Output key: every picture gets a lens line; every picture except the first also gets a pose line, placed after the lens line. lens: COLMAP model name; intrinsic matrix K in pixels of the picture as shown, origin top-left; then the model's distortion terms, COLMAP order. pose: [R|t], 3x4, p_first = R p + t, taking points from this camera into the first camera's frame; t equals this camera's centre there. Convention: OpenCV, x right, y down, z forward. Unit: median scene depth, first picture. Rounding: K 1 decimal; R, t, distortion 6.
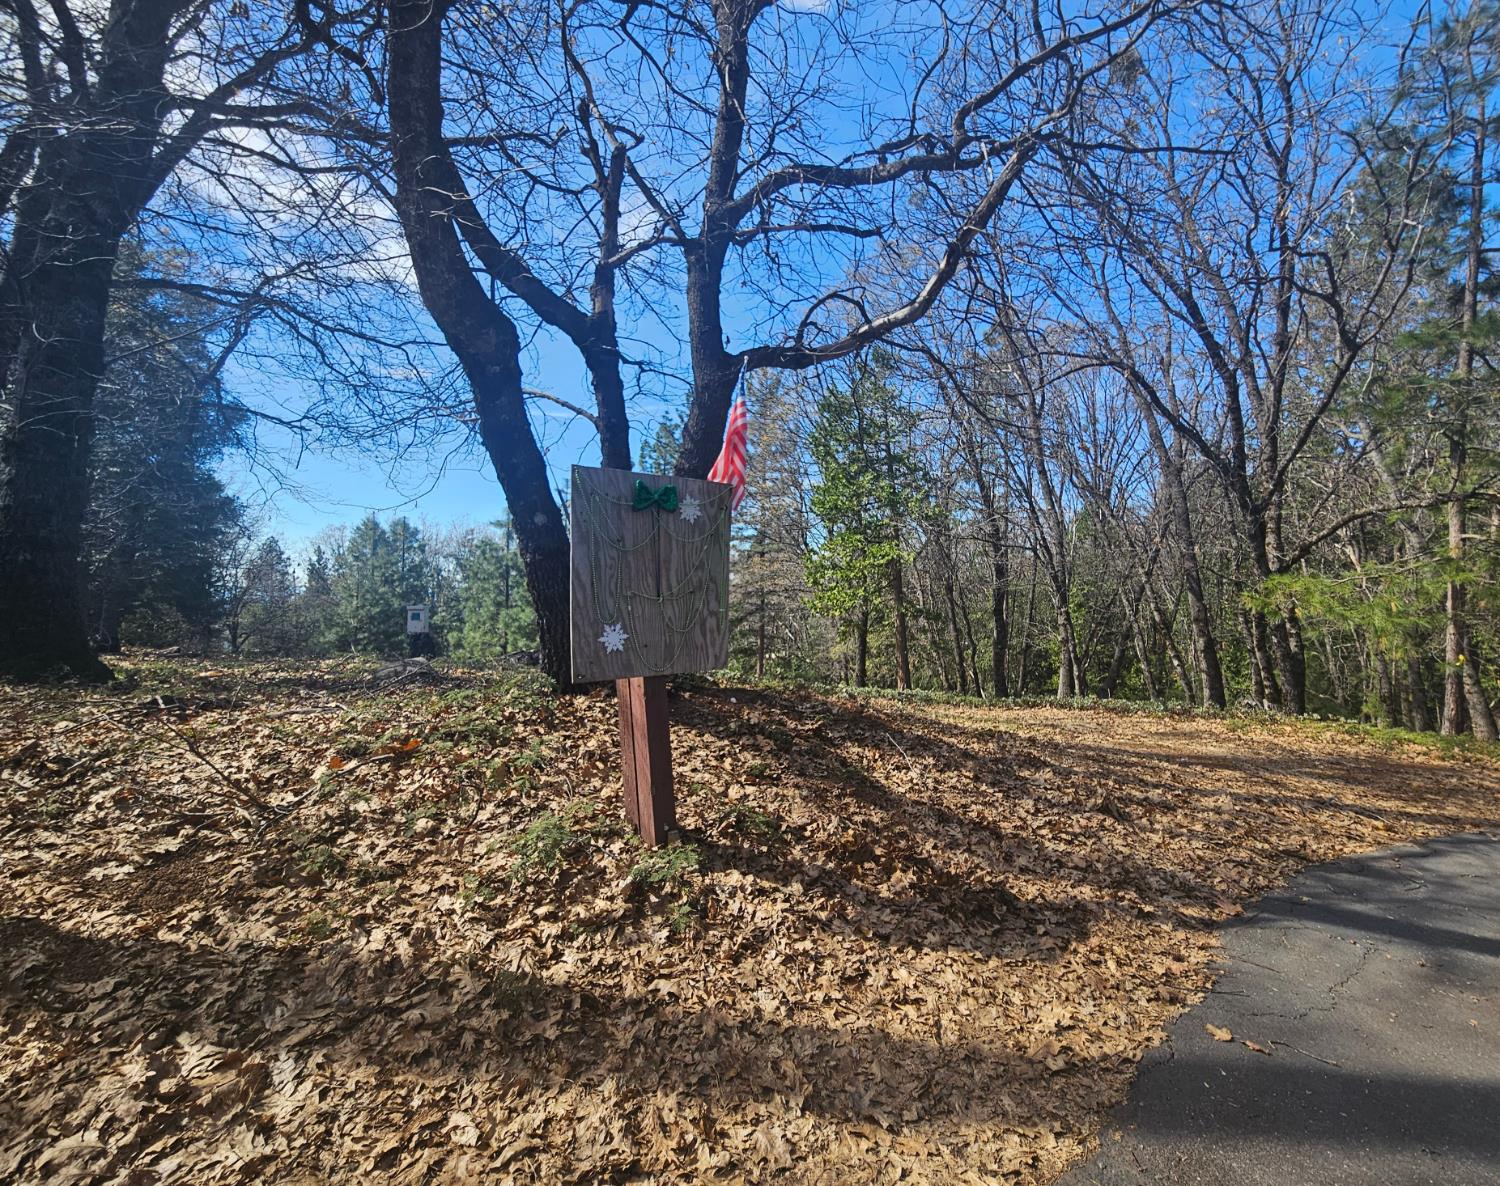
lens RADIAL K [[762.1, 0, 745.6], [0, 762.1, 586.4], [0, 0, 1]] dist [0.002304, 0.000109]
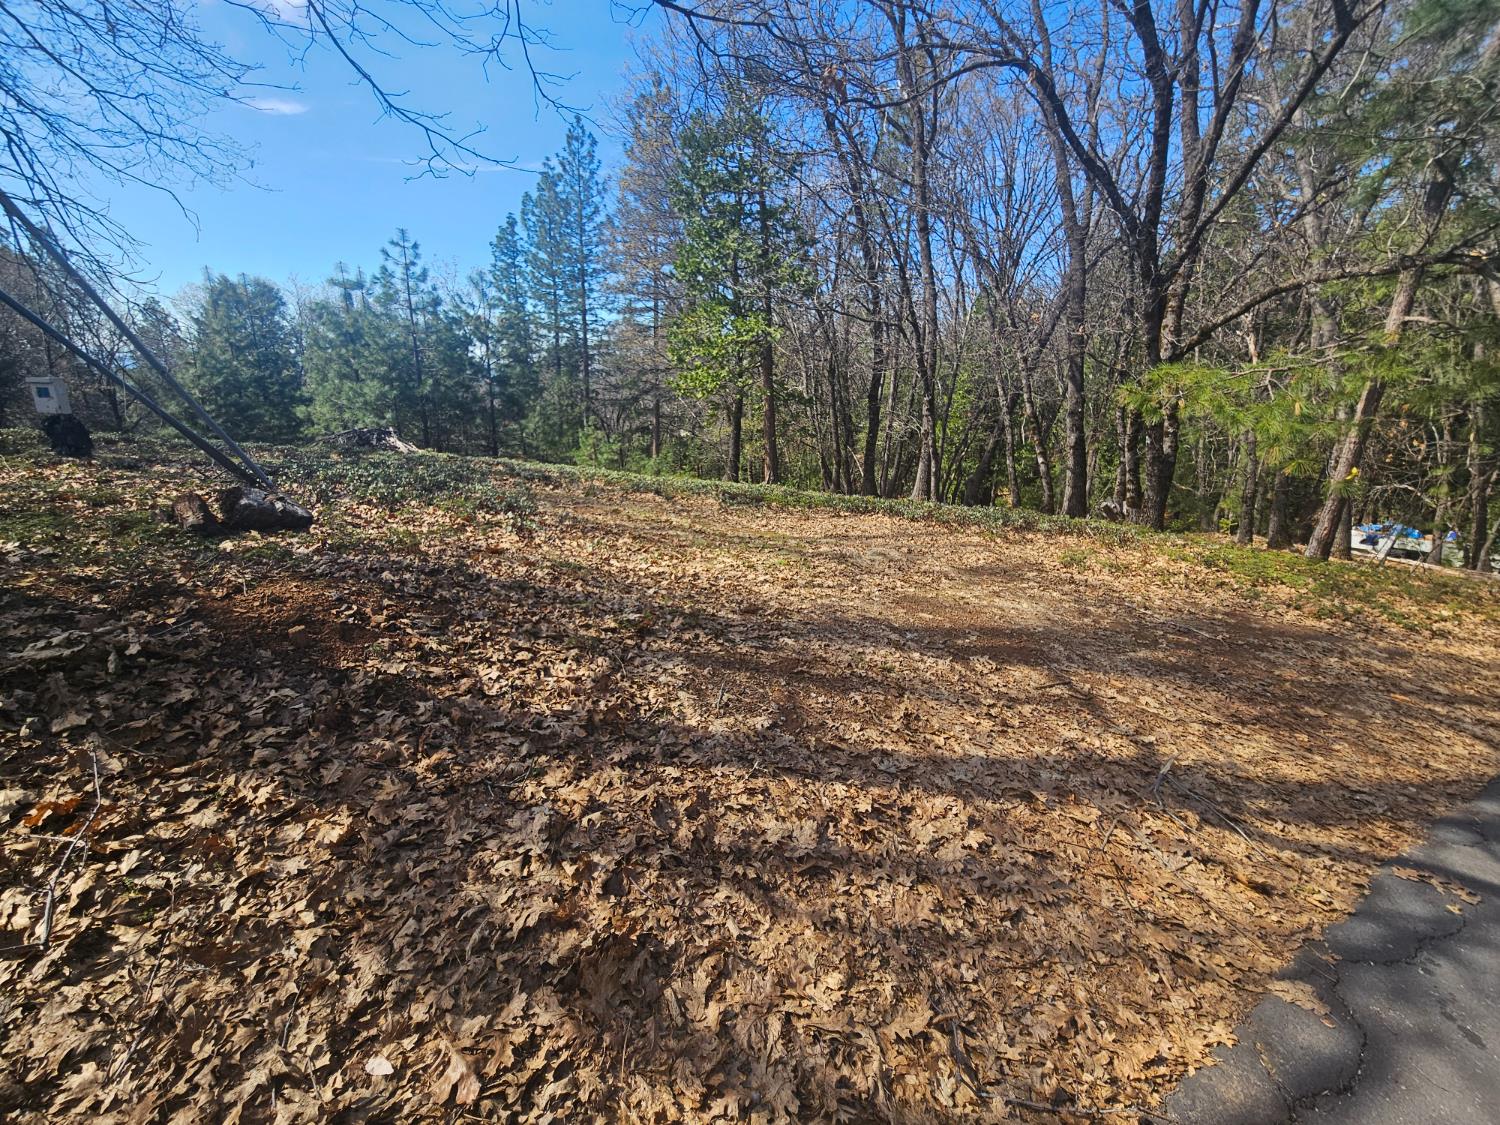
lens RADIAL K [[612.7, 0, 750.2], [0, 612.7, 554.0], [0, 0, 1]] dist [-0.001687, 0.000062]
pose [[0.999303, 0.014468, 0.034422, 0.187885], [-0.024012, 0.954981, 0.295694, -0.003019], [-0.028594, -0.296314, 0.954662, 0.264977]]
